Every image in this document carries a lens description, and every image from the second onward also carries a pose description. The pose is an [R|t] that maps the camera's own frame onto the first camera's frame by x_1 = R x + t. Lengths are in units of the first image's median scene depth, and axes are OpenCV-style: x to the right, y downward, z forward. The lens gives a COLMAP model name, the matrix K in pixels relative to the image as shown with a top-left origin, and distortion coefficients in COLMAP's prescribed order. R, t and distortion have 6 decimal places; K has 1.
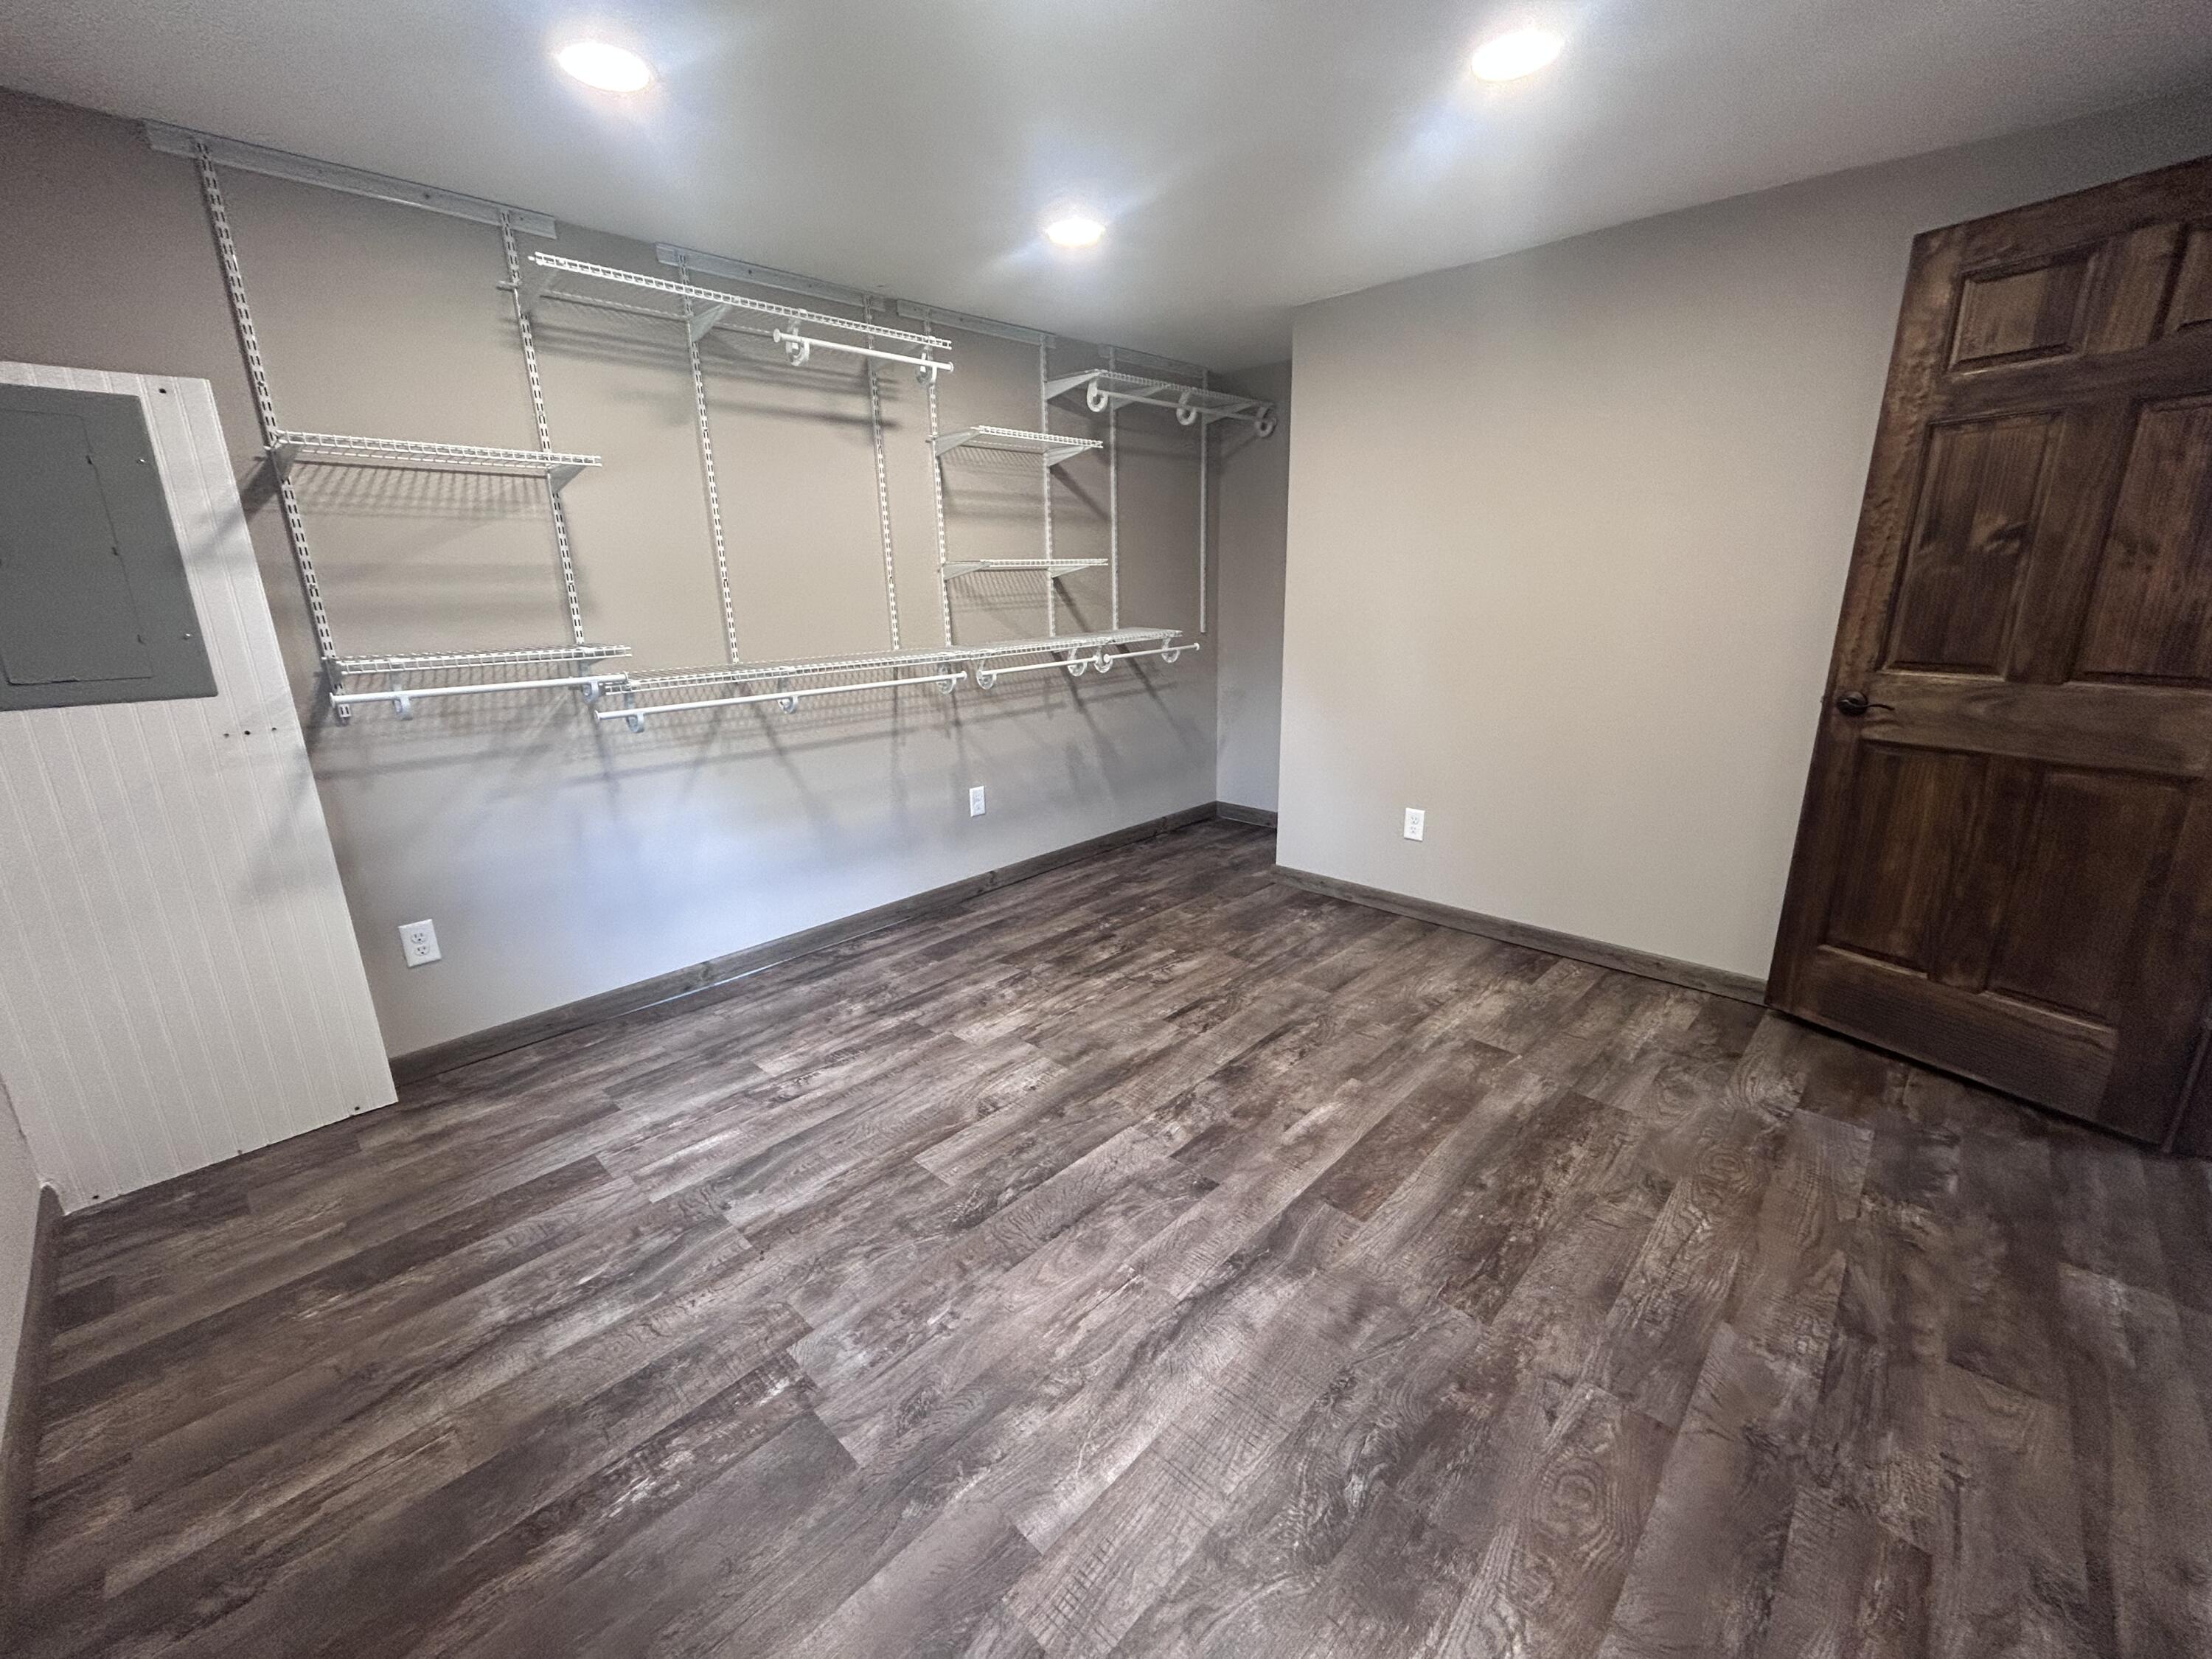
lens RADIAL K [[900.6, 0, 1106.0], [0, 900.6, 829.5], [0, 0, 1]] dist [0.002078, -0.000329]
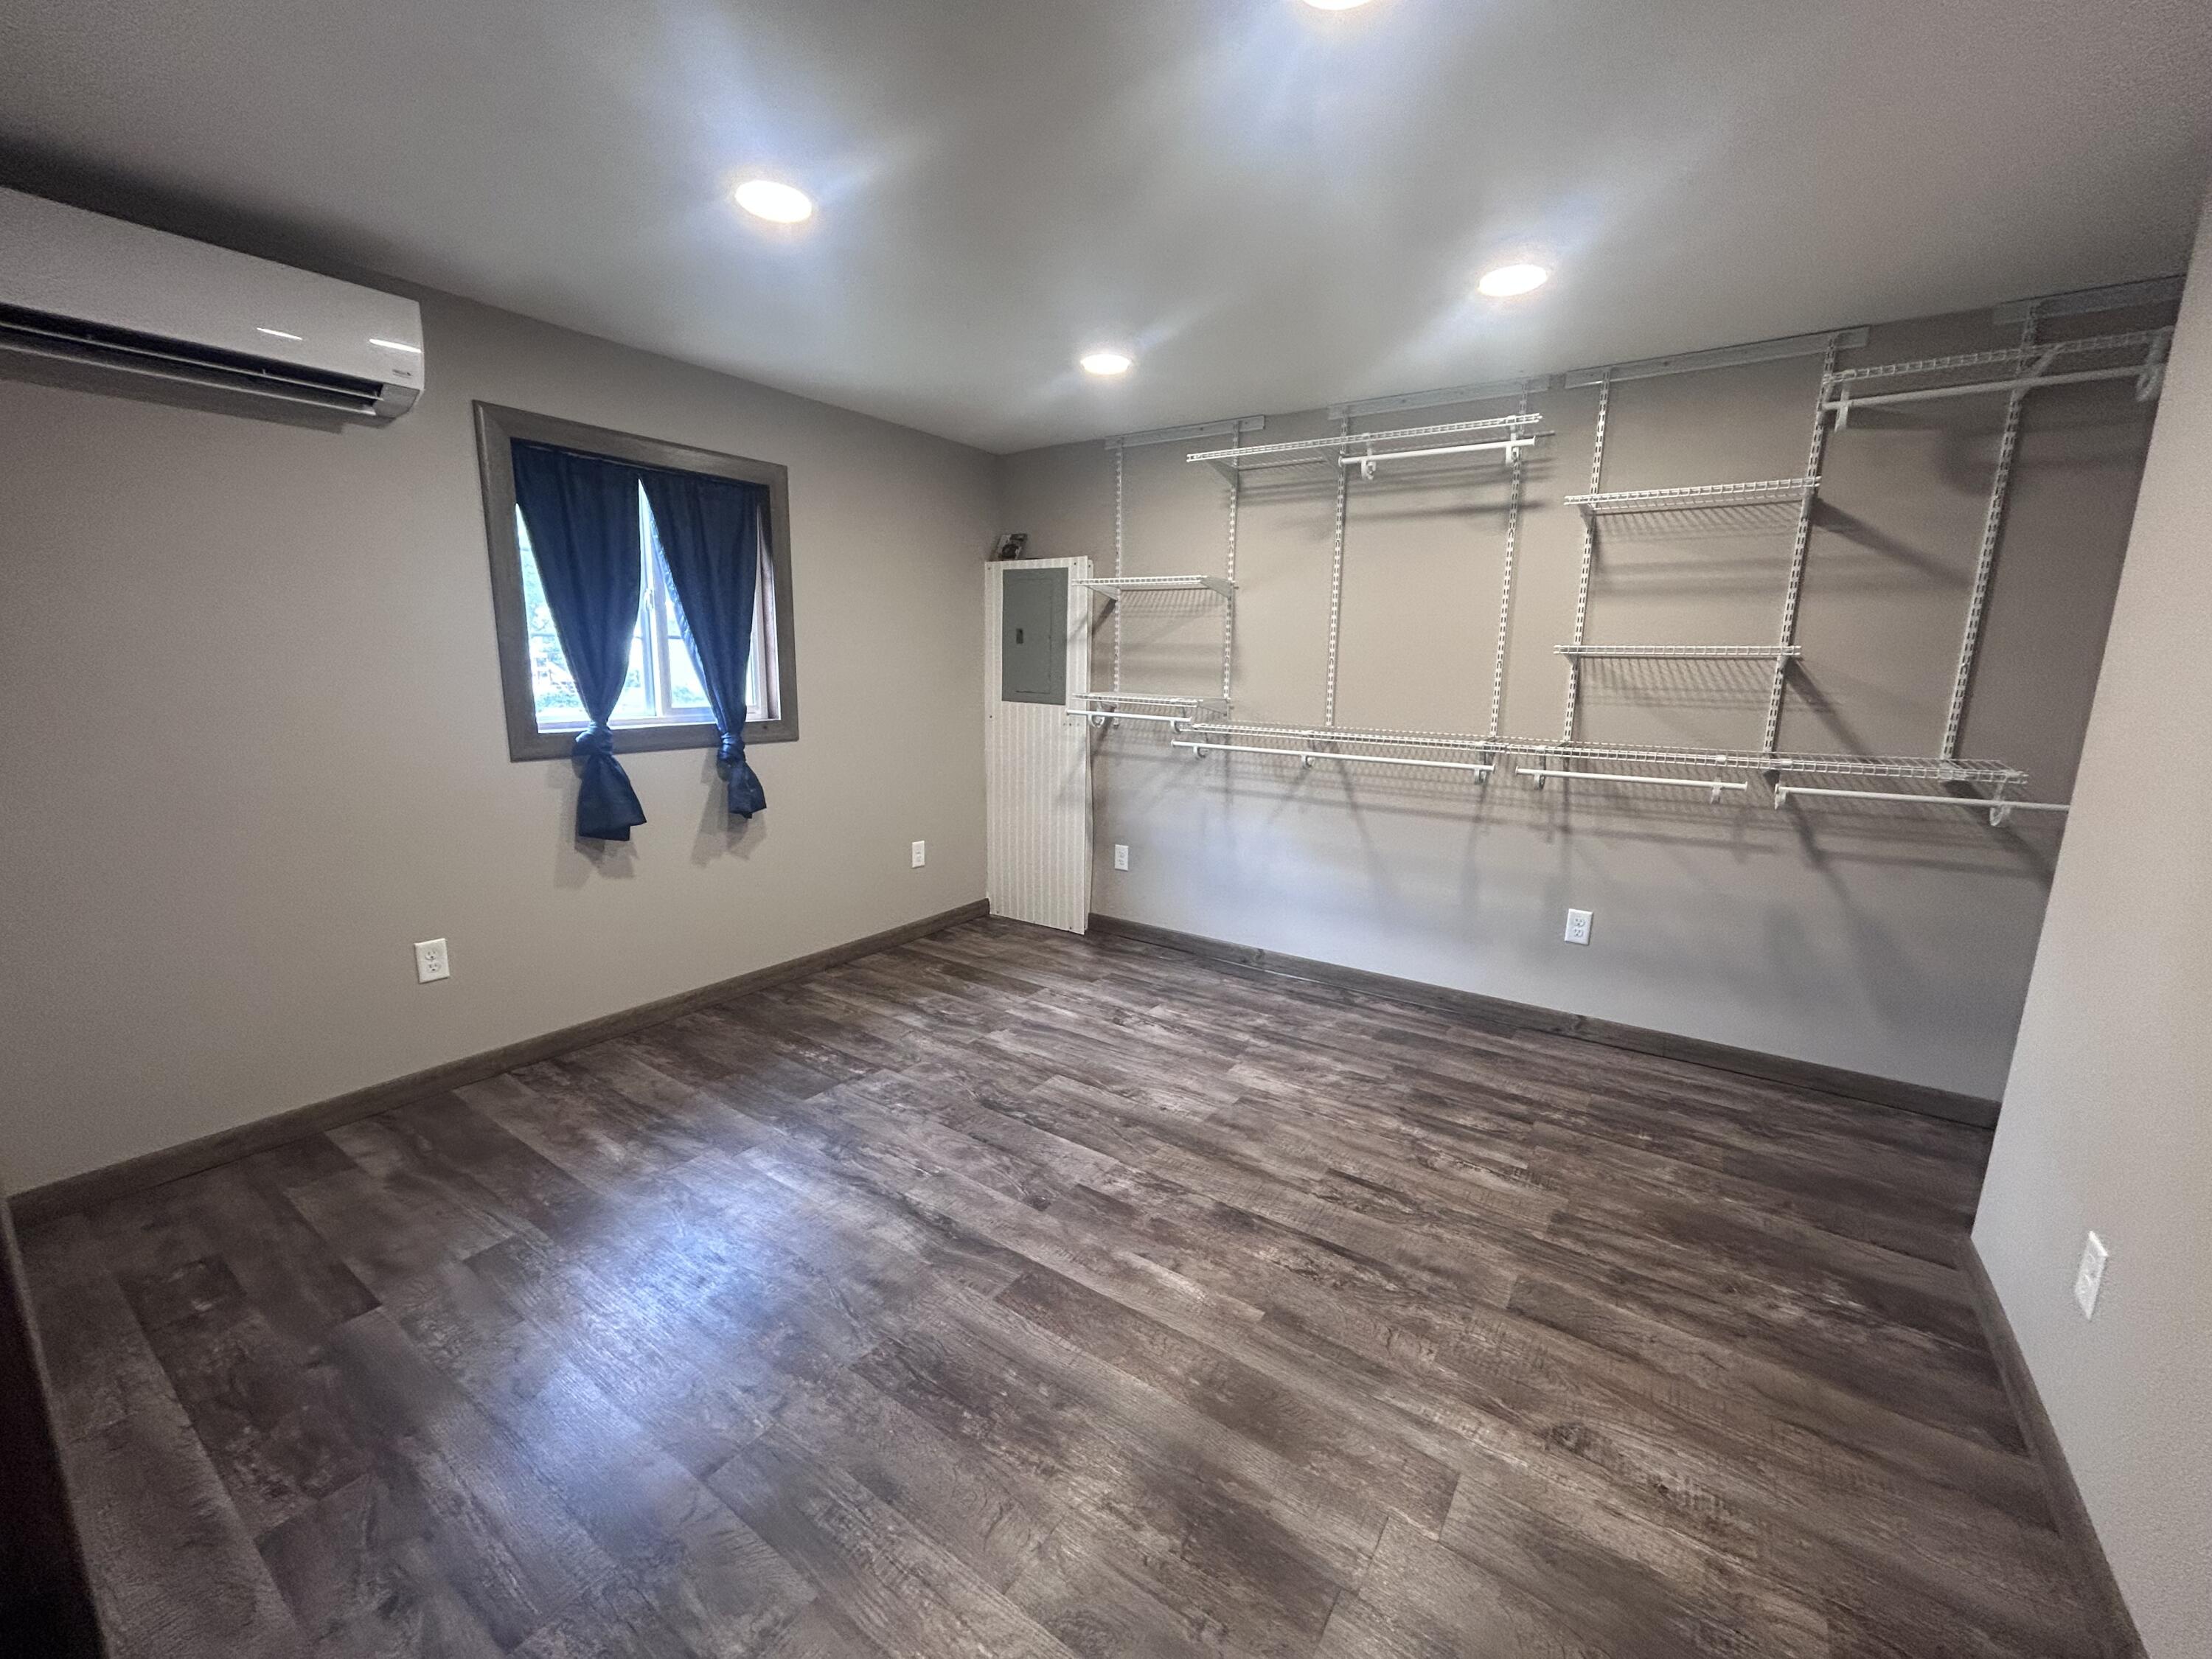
lens RADIAL K [[900.6, 0, 1106.0], [0, 900.6, 829.5], [0, 0, 1]] dist [0.002078, -0.000329]
pose [[0.156600, 0.213382, -0.964336, 0.829359], [-0.284078, 0.944855, 0.162940, -0.184454], [0.945926, 0.248430, 0.208581, 0.555935]]
